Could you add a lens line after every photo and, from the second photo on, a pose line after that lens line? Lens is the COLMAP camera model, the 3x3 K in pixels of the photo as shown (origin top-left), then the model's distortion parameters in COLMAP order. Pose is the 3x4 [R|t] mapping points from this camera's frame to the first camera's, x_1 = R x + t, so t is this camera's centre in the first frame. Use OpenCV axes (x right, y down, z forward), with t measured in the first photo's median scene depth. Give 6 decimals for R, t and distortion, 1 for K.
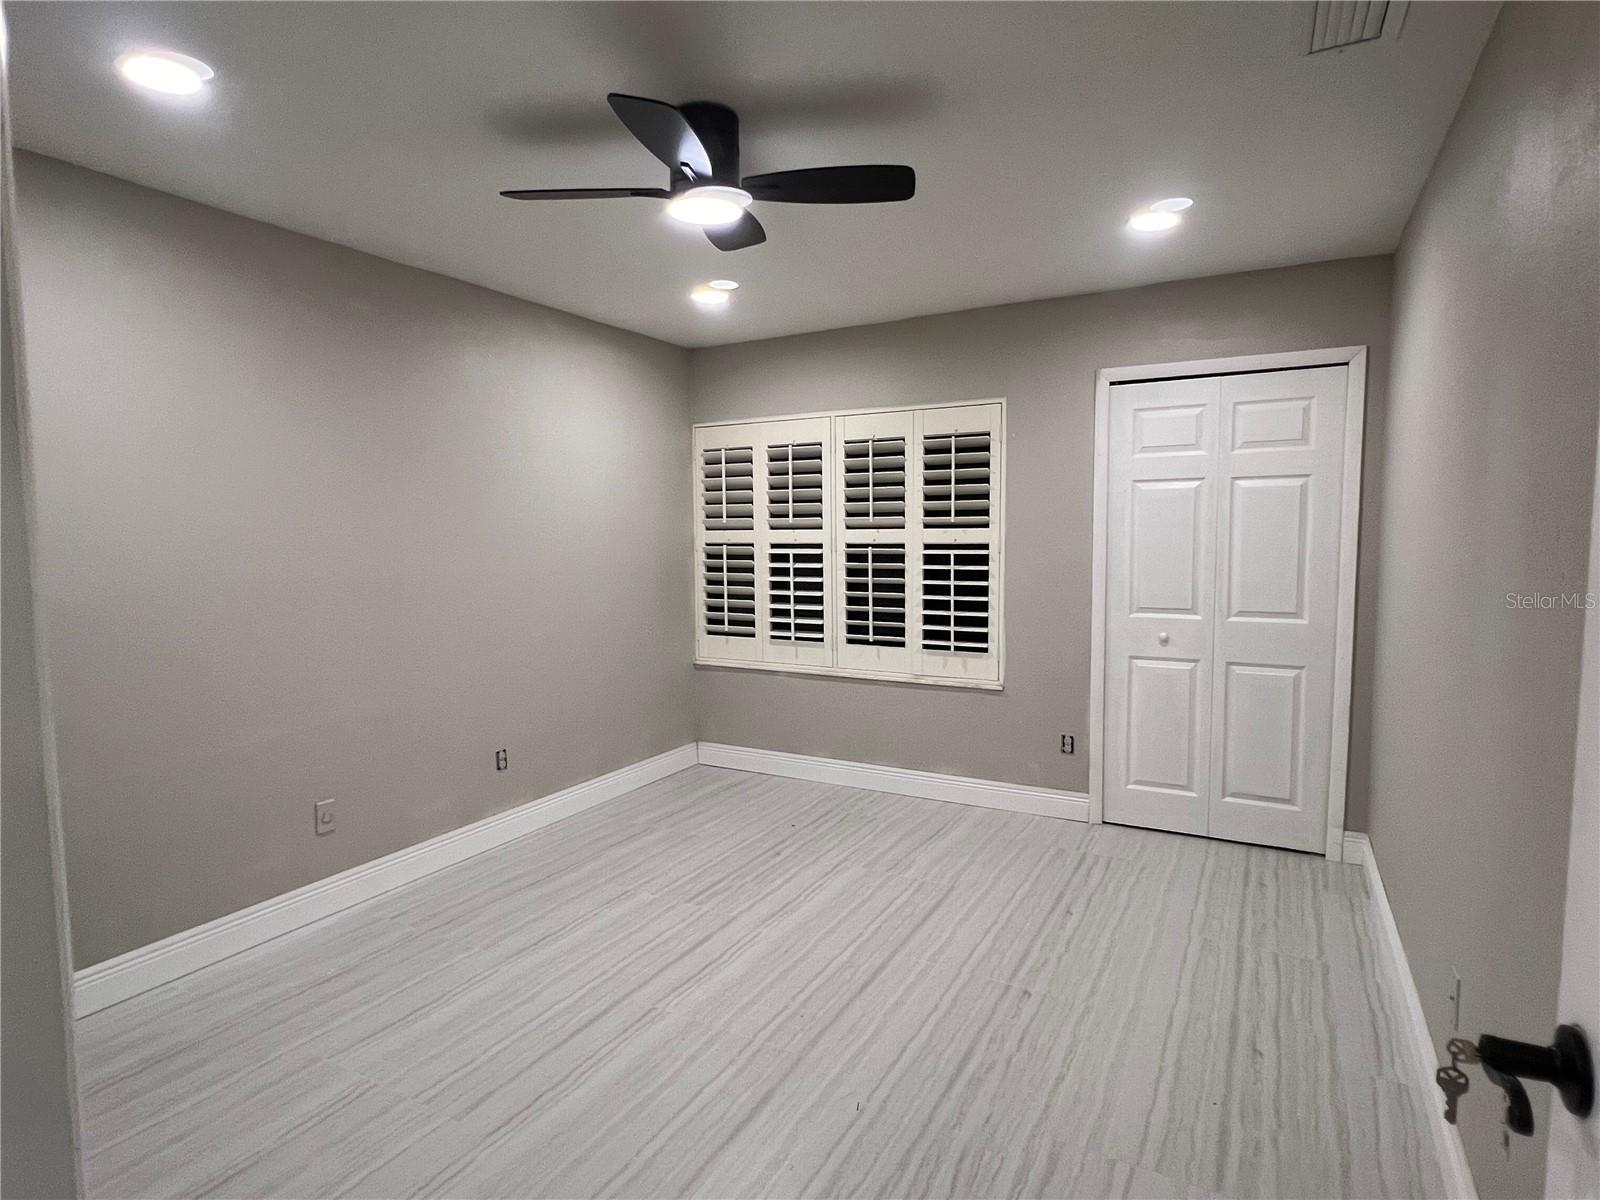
lens RADIAL K [[830.7, 0, 803.7], [0, 830.7, 602.5], [0, 0, 1]] dist [-0.000770, 0.001217]
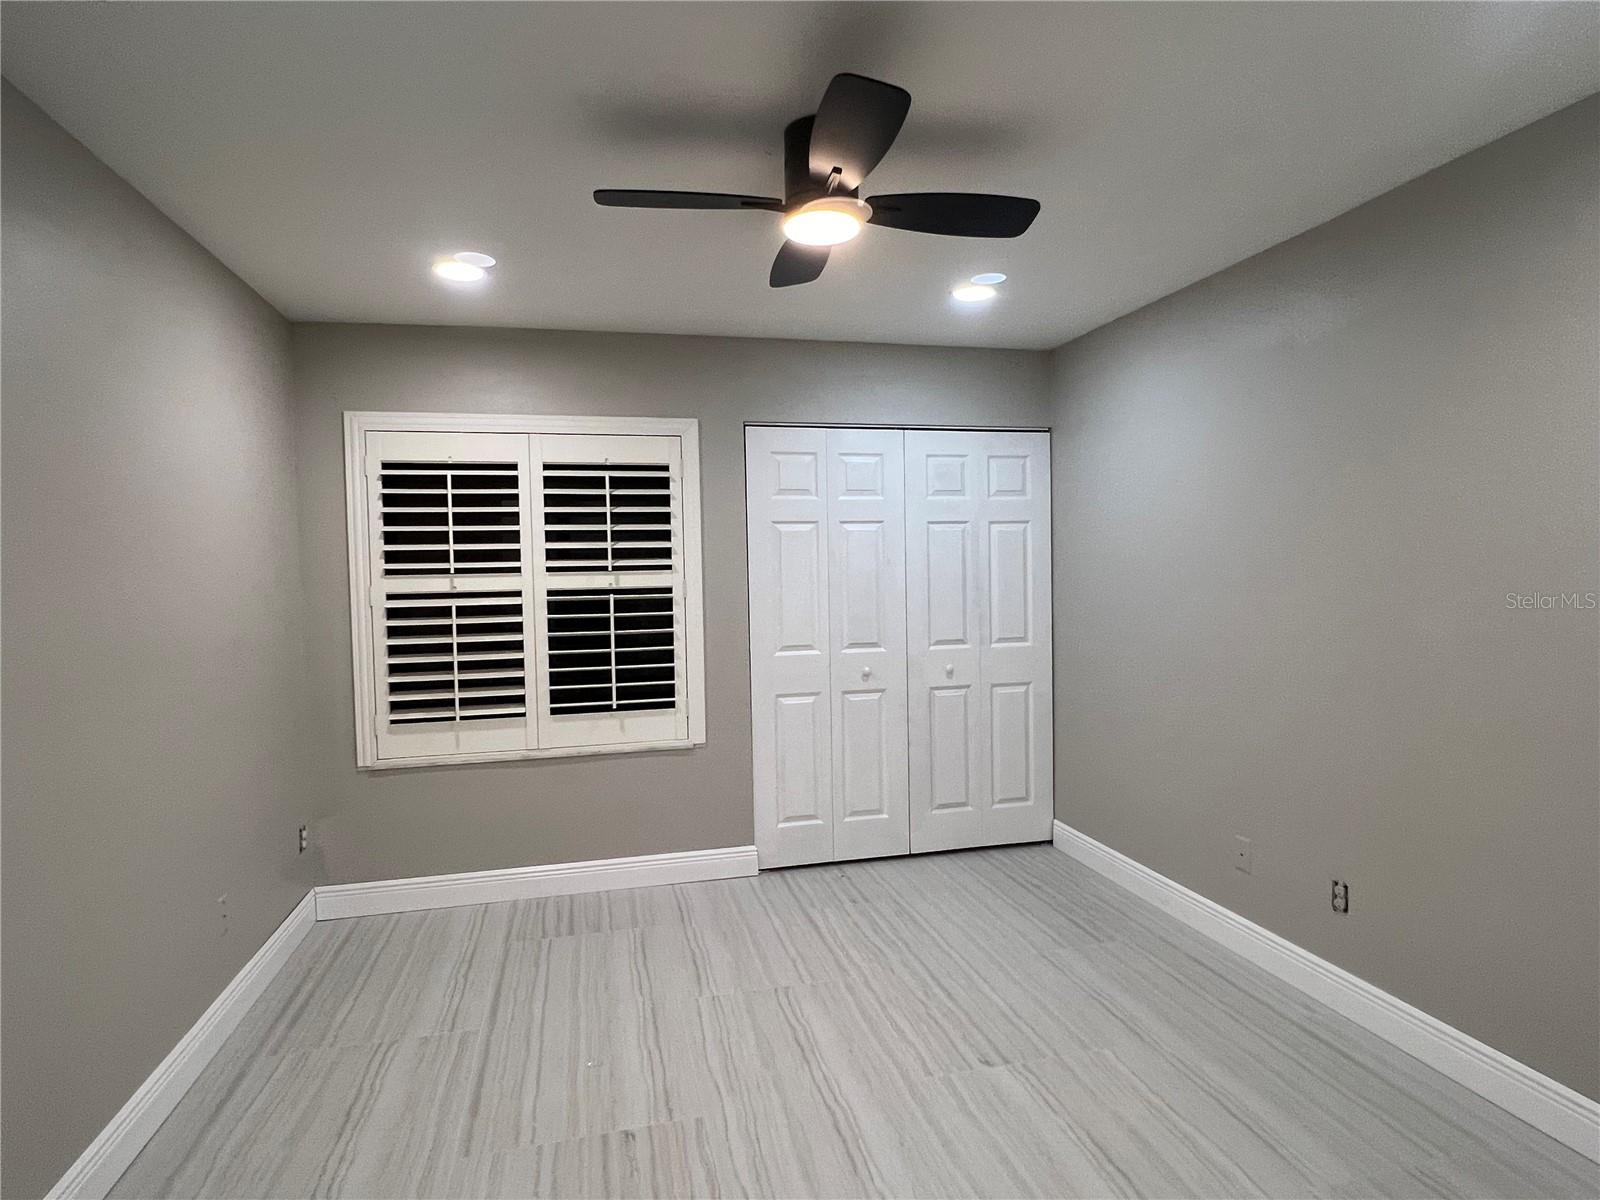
lens RADIAL K [[888.9, 0, 800.0], [0, 888.9, 600.0], [0, 0, 1]] dist [0.000193, -0.000055]
pose [[0.728067, -0.031410, 0.684786, -0.654517], [0.073871, 0.996728, -0.032822, -0.028017], [-0.681514, 0.074483, 0.728004, 0.377489]]
